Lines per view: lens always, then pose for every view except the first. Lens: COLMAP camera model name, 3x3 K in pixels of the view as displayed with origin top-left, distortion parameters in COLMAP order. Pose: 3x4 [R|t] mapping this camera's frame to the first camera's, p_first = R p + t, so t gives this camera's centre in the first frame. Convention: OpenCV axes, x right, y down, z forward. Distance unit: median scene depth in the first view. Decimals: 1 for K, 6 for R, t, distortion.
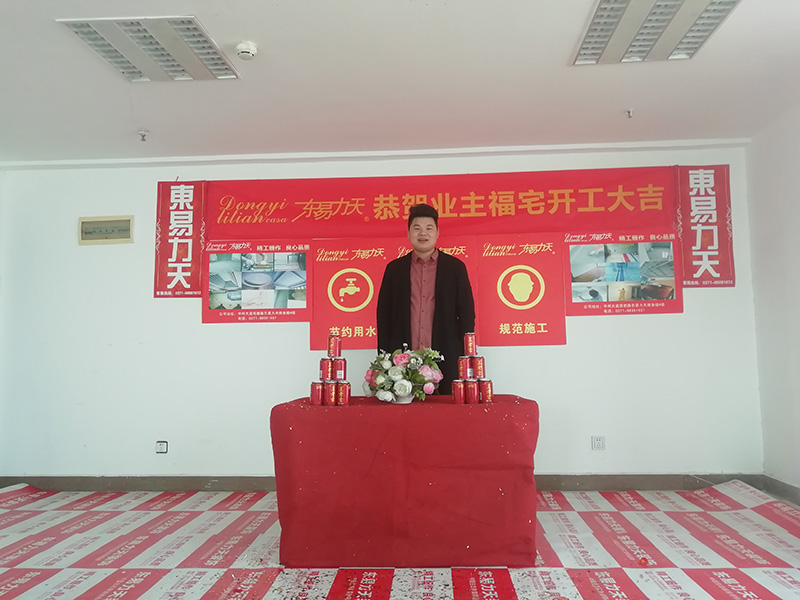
lens RADIAL K [[598.1, 0, 400.0], [0, 598.1, 300.0], [0, 0, 1]] dist [0.008502, -0.014637]
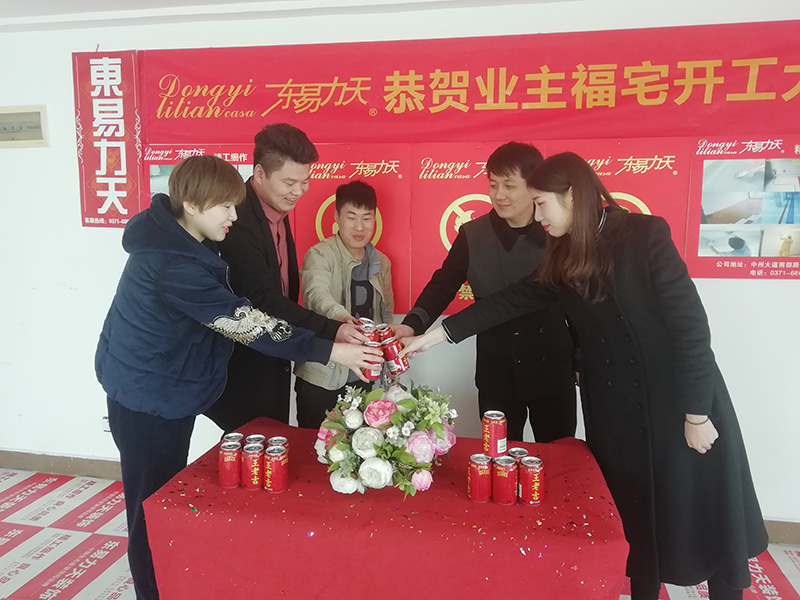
lens RADIAL K [[598.1, 0, 400.0], [0, 598.1, 300.0], [0, 0, 1]] dist [0.008502, -0.014637]
pose [[0.991632, 0.038223, -0.123305, 0.060660], [-0.008037, 0.971587, 0.236548, -0.094611], [0.128844, -0.233578, 0.963764, 0.350438]]
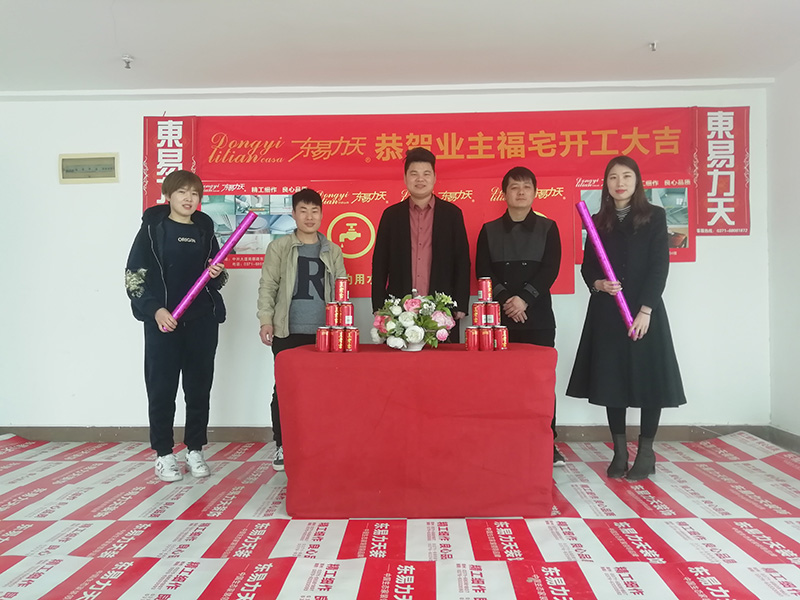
lens RADIAL K [[598.1, 0, 400.0], [0, 598.1, 300.0], [0, 0, 1]] dist [0.008502, -0.014637]
pose [[0.999608, 0.007236, 0.027059, -0.030218], [-0.009203, 0.997267, 0.073300, 0.016118], [-0.026454, -0.073520, 0.996943, 0.041091]]
